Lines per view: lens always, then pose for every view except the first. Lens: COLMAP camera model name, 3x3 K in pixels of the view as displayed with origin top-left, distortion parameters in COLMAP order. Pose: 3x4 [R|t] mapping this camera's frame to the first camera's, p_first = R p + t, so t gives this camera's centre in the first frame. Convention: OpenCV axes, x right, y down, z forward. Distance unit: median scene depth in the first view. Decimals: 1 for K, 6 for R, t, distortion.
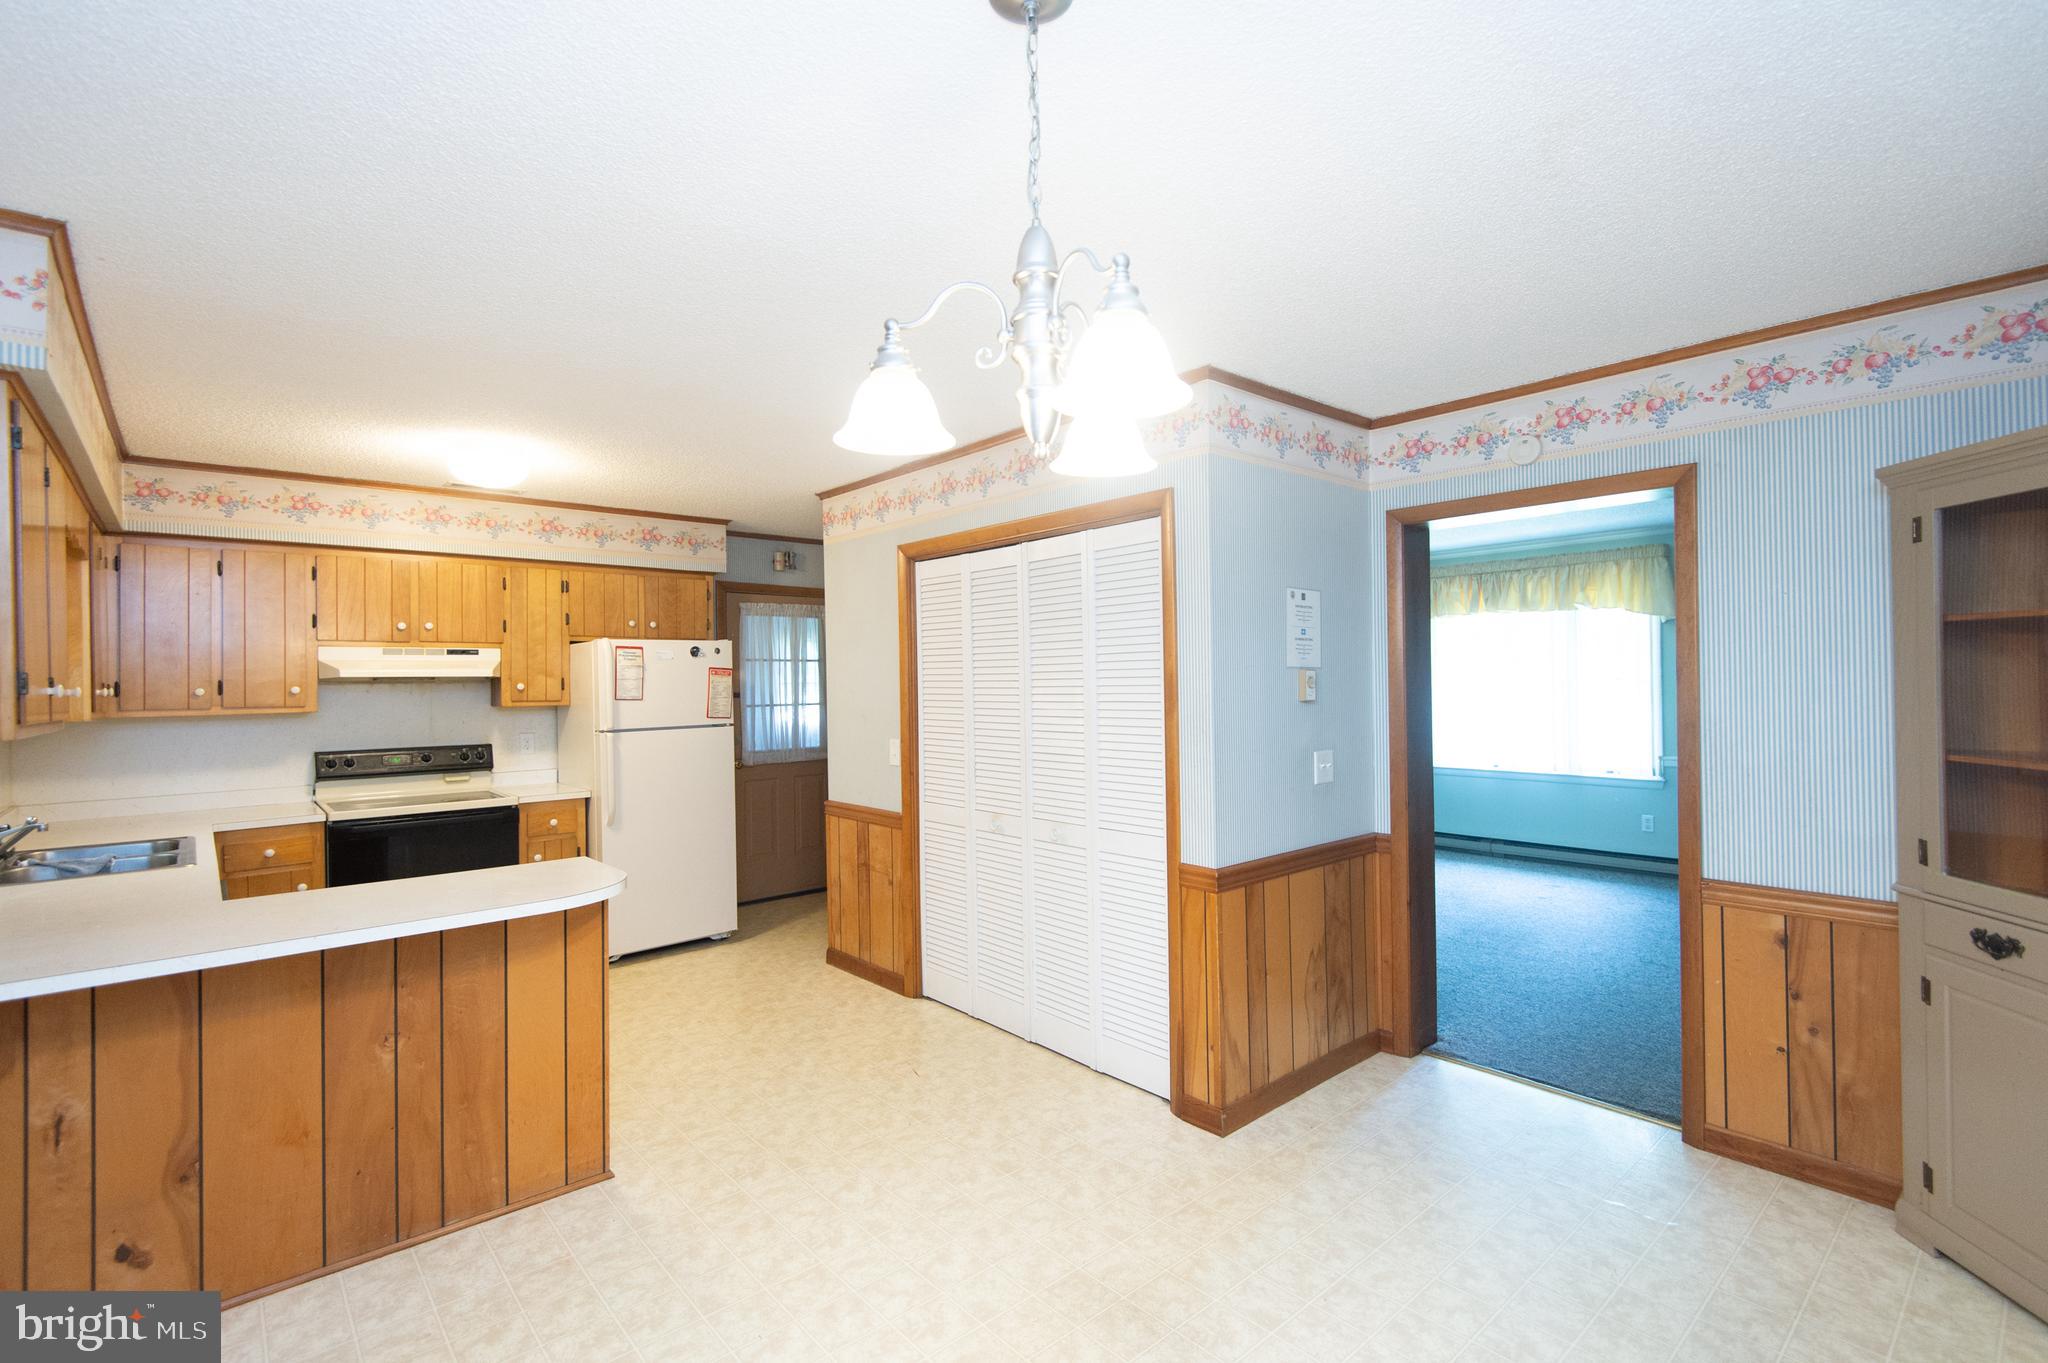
lens RADIAL K [[930.6, 0, 1024.8], [0, 930.6, 676.8], [0, 0, 1]] dist [0.031976, -0.017003]
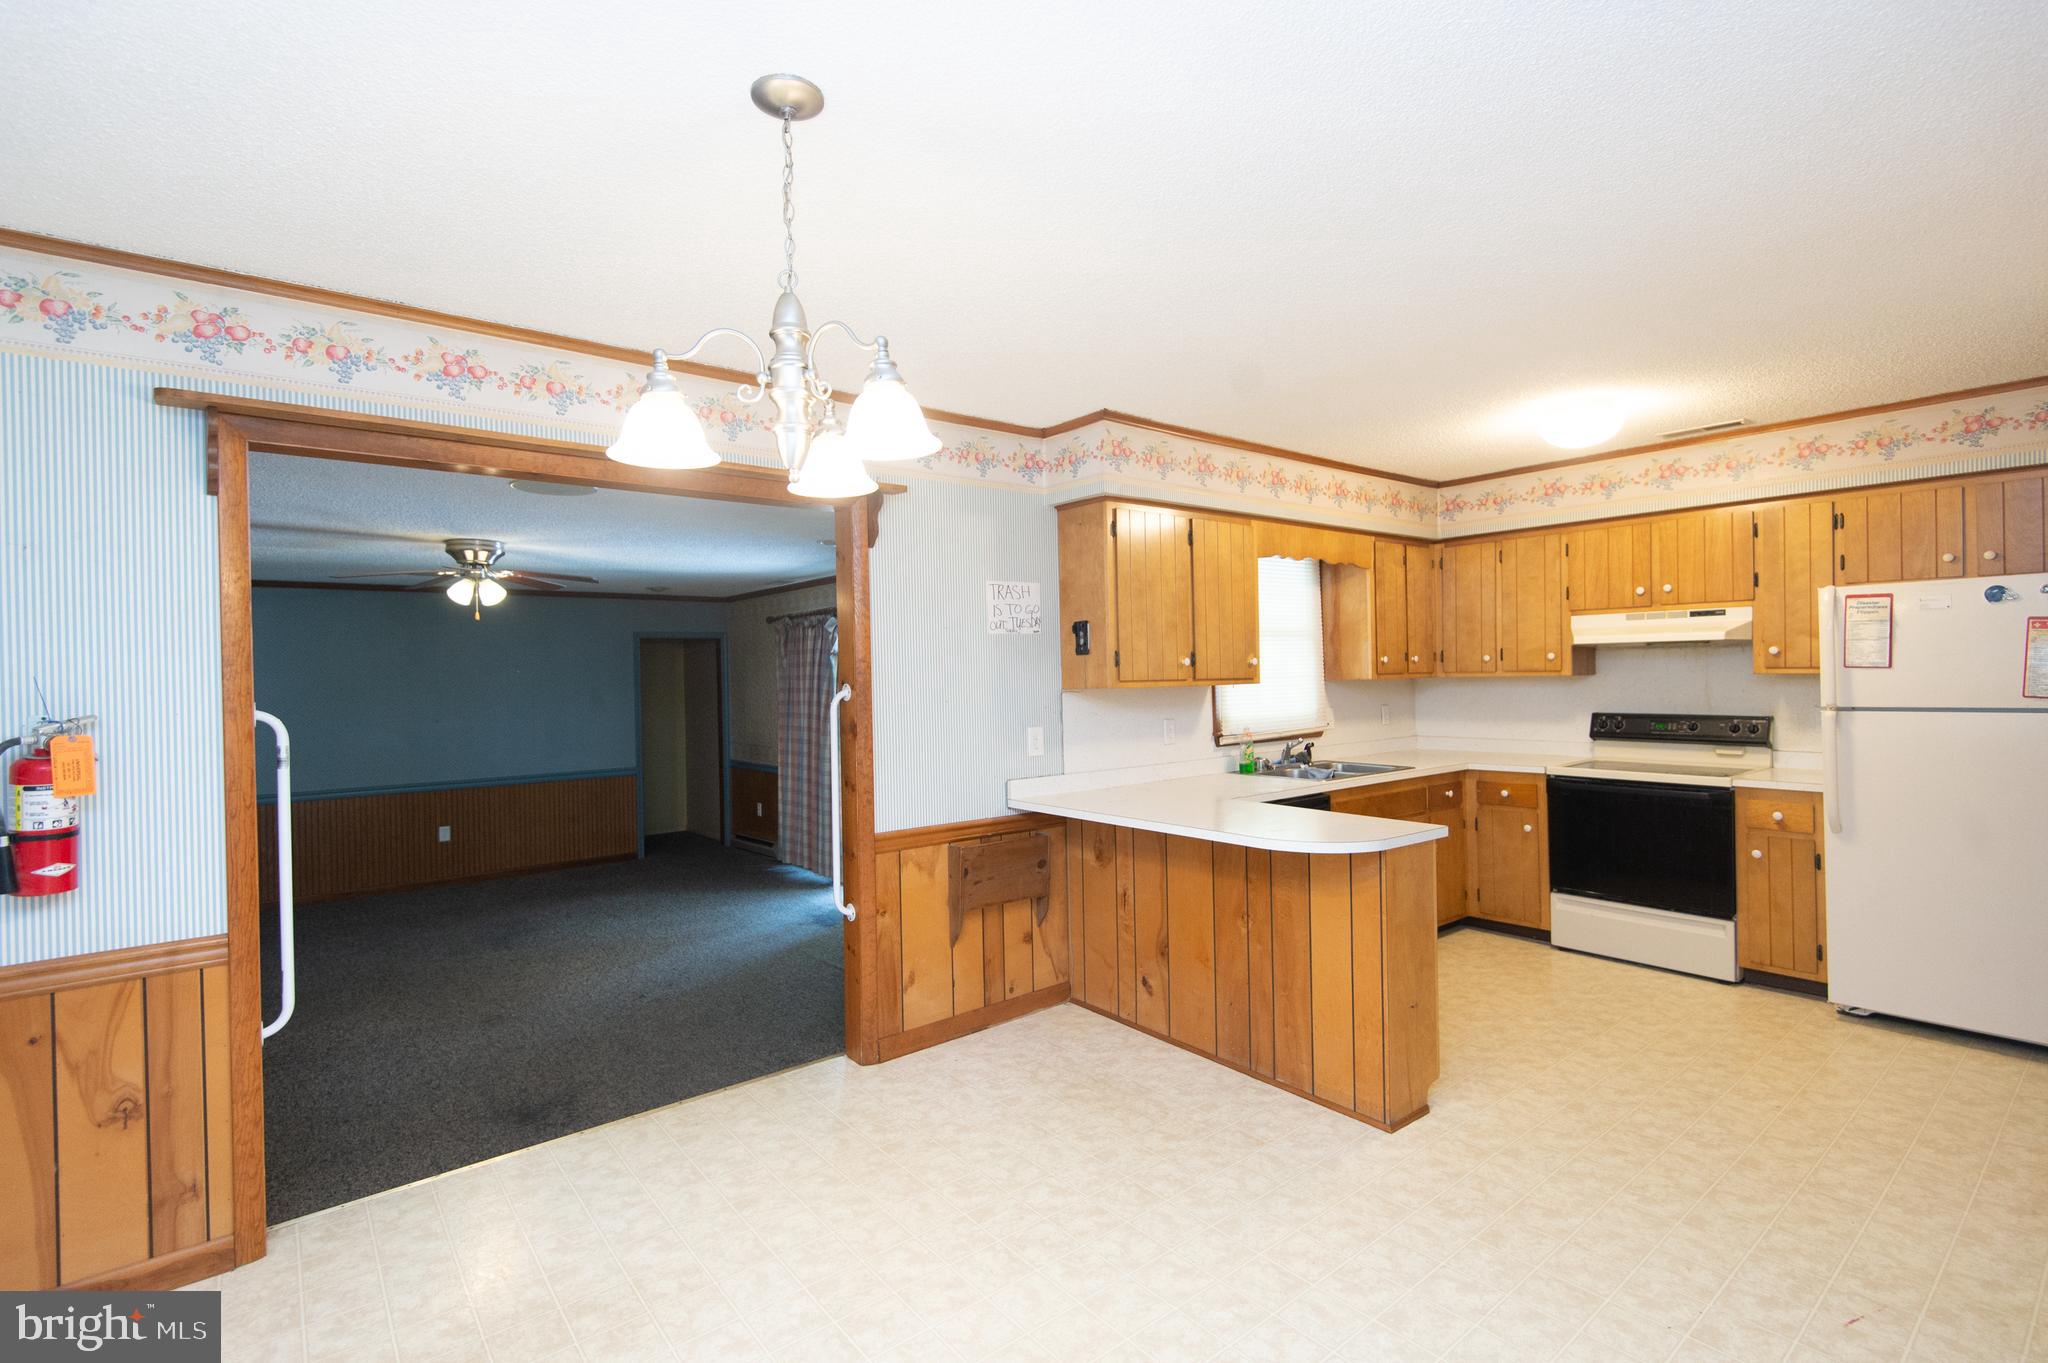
lens RADIAL K [[930.6, 0, 1027.4], [0, 930.6, 674.7], [0, 0, 1]] dist [0.031976, -0.017003]
pose [[-0.036117, 0.018736, -0.999172, 0.377872], [0.025045, 0.999527, 0.017837, 0.000577], [0.999034, -0.024380, -0.036569, 0.412019]]
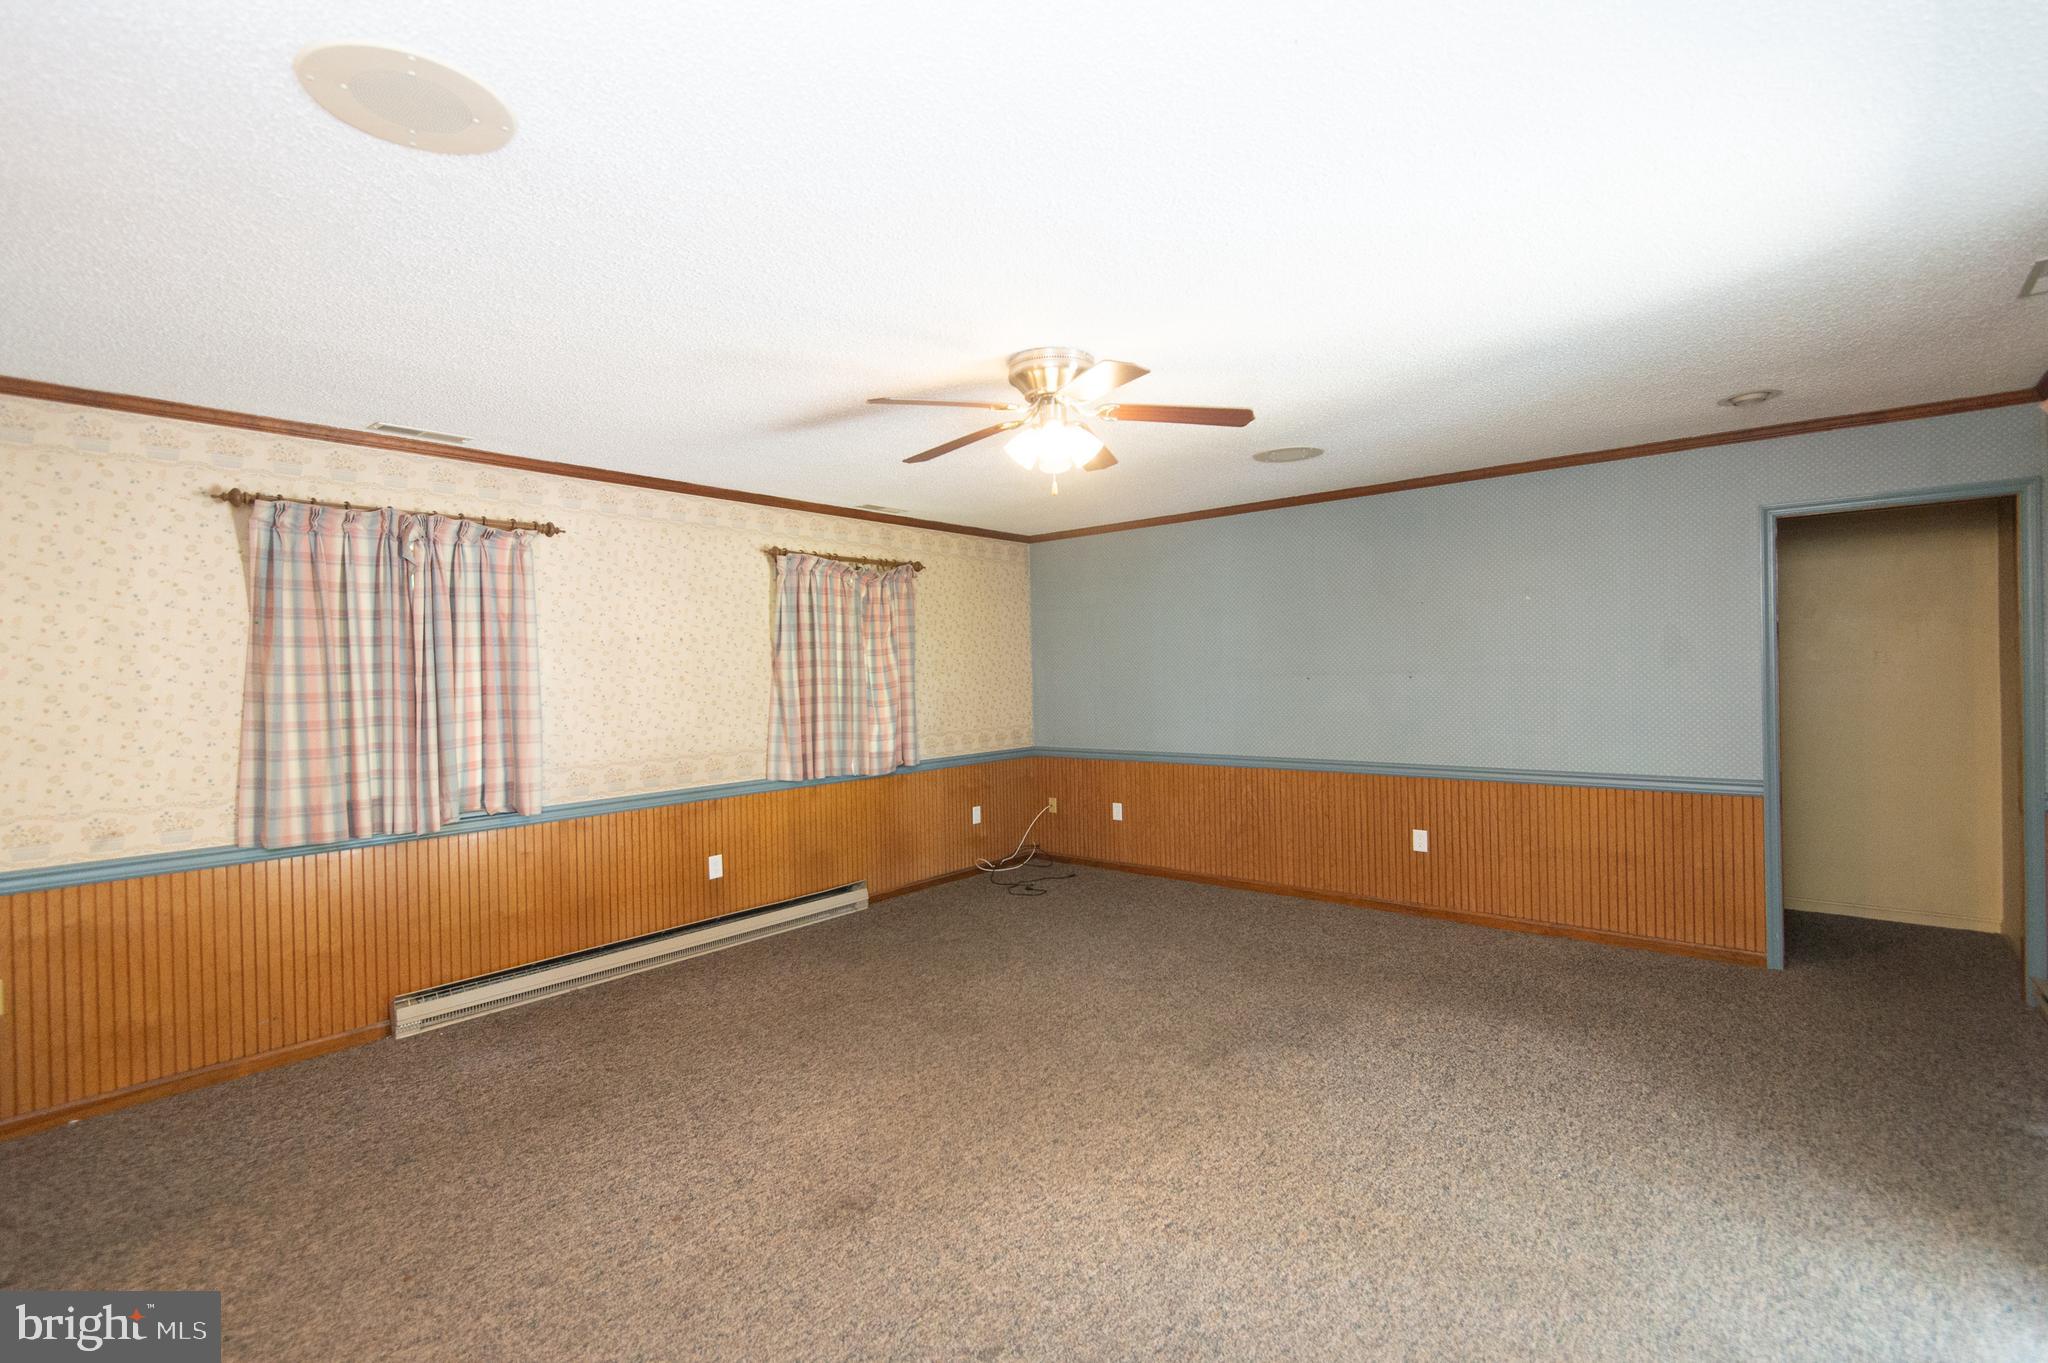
lens RADIAL K [[930.6, 0, 1026.4], [0, 930.6, 678.9], [0, 0, 1]] dist [0.031976, -0.017003]
pose [[-0.987115, 0.039889, -0.154959, -0.664994], [0.038936, 0.999200, 0.009179, 0.065686], [0.155201, 0.003027, -0.987878, 0.352270]]
